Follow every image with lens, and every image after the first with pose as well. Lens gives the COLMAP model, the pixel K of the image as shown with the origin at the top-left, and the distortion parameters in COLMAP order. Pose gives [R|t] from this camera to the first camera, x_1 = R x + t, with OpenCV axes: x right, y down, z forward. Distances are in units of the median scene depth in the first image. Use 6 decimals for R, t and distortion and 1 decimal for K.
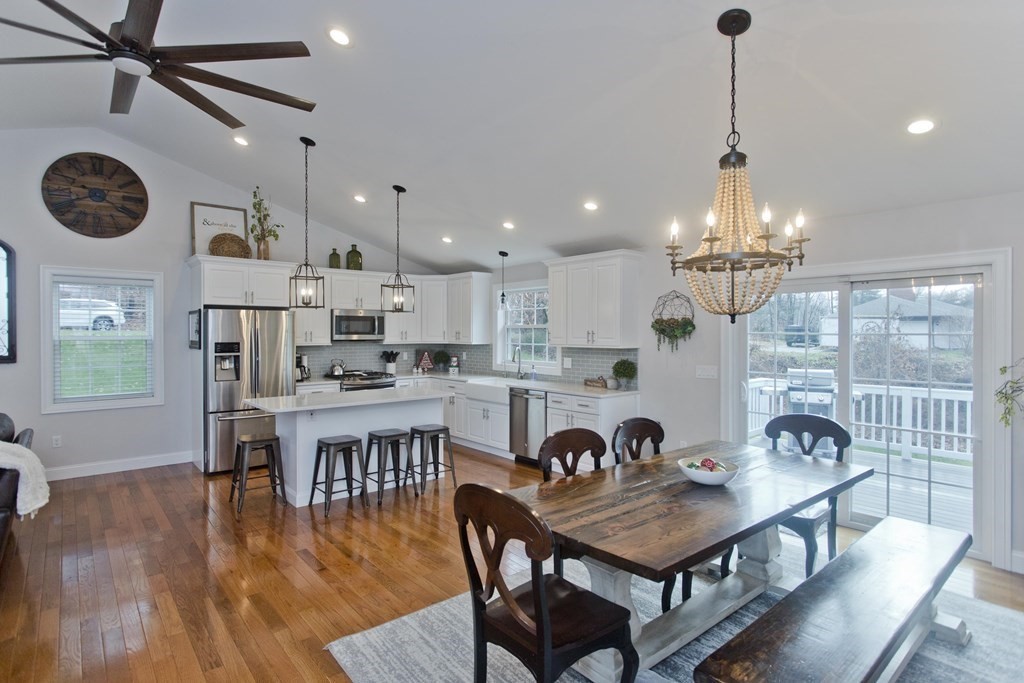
lens RADIAL K [[523.2, 0, 499.1], [0, 523.2, 333.9], [0, 0, 1]] dist [0.003869, 0.001258]
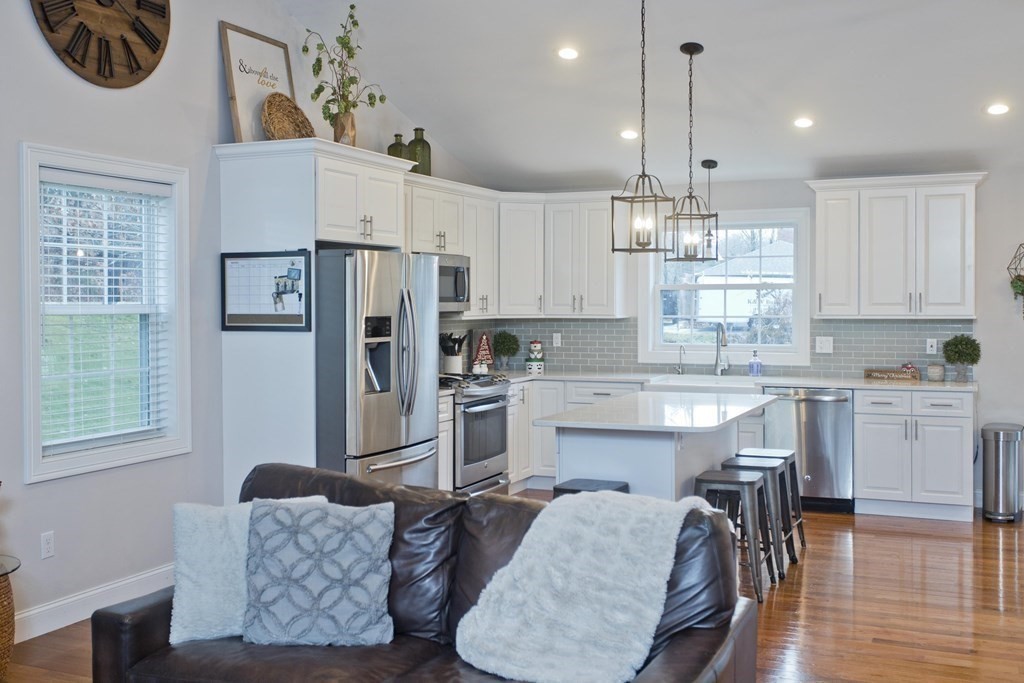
lens RADIAL K [[1051.6, 0, 489.6], [0, 1051.6, 314.3], [0, 0, 1]] dist [0.015720, -0.009506]
pose [[0.900041, -0.009011, 0.435711, -0.786729], [0.005384, 0.999940, 0.009558, 0.004538], [-0.435771, -0.006257, 0.900036, 0.037660]]
